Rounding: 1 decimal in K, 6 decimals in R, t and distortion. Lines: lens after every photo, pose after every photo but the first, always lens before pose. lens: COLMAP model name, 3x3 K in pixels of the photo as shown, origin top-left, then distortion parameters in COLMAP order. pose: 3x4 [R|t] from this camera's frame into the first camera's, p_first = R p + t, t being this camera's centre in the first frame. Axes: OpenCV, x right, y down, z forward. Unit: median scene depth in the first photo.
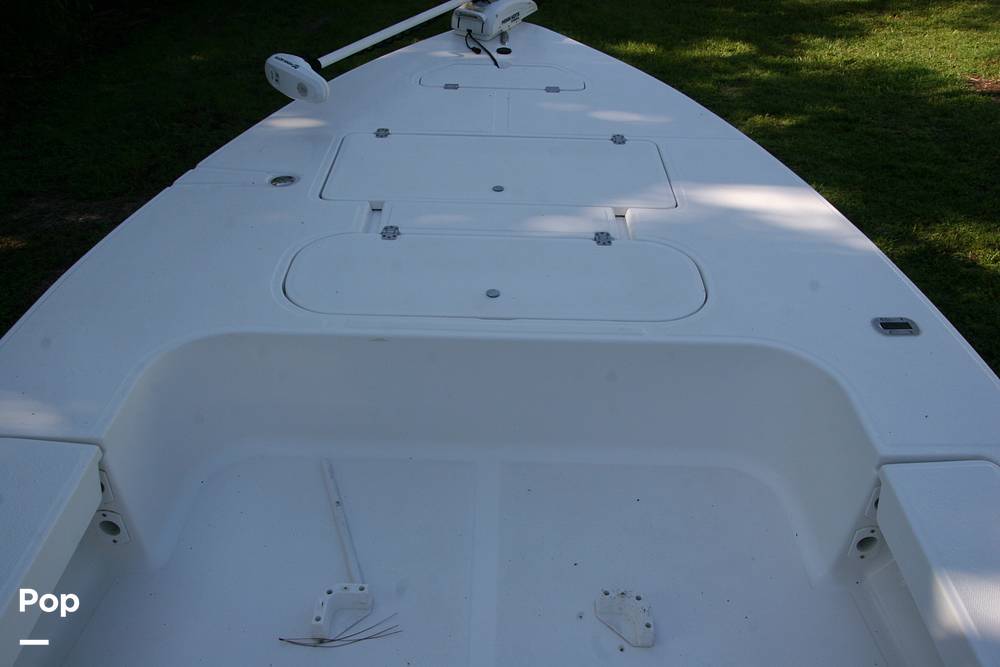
lens RADIAL K [[828.4, 0, 495.4], [0, 828.4, 334.0], [0, 0, 1]] dist [-0.136571, 0.096930]
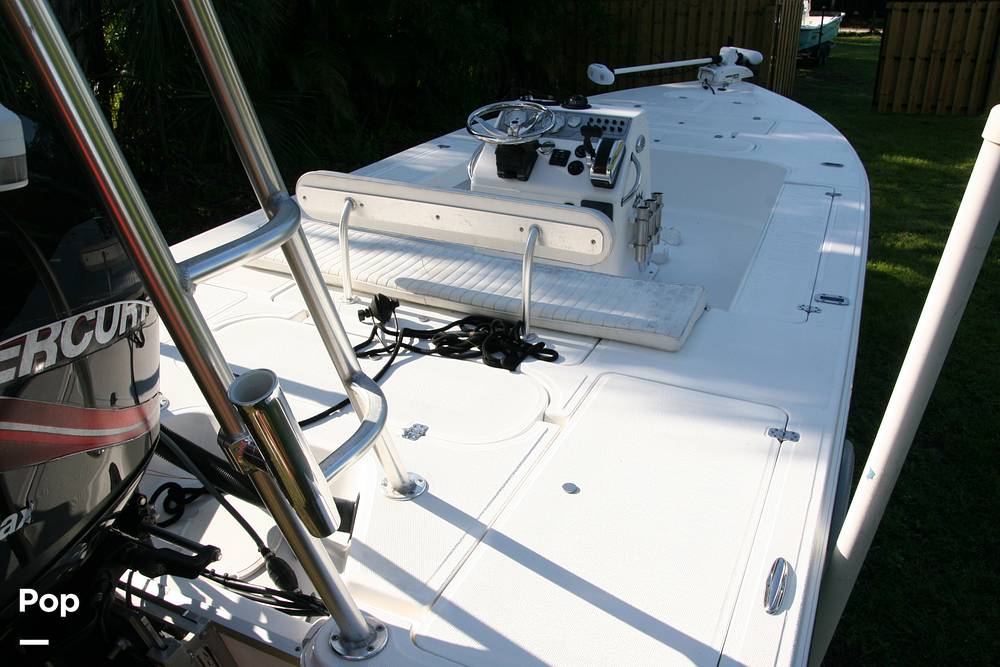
lens RADIAL K [[828.4, 0, 501.0], [0, 828.4, 338.2], [0, 0, 1]] dist [-0.136571, 0.096930]
pose [[0.914020, 0.163419, -0.371297, 0.312495], [-0.230064, 0.962664, -0.142648, 0.532334], [0.334123, 0.215805, 0.917491, -0.660471]]
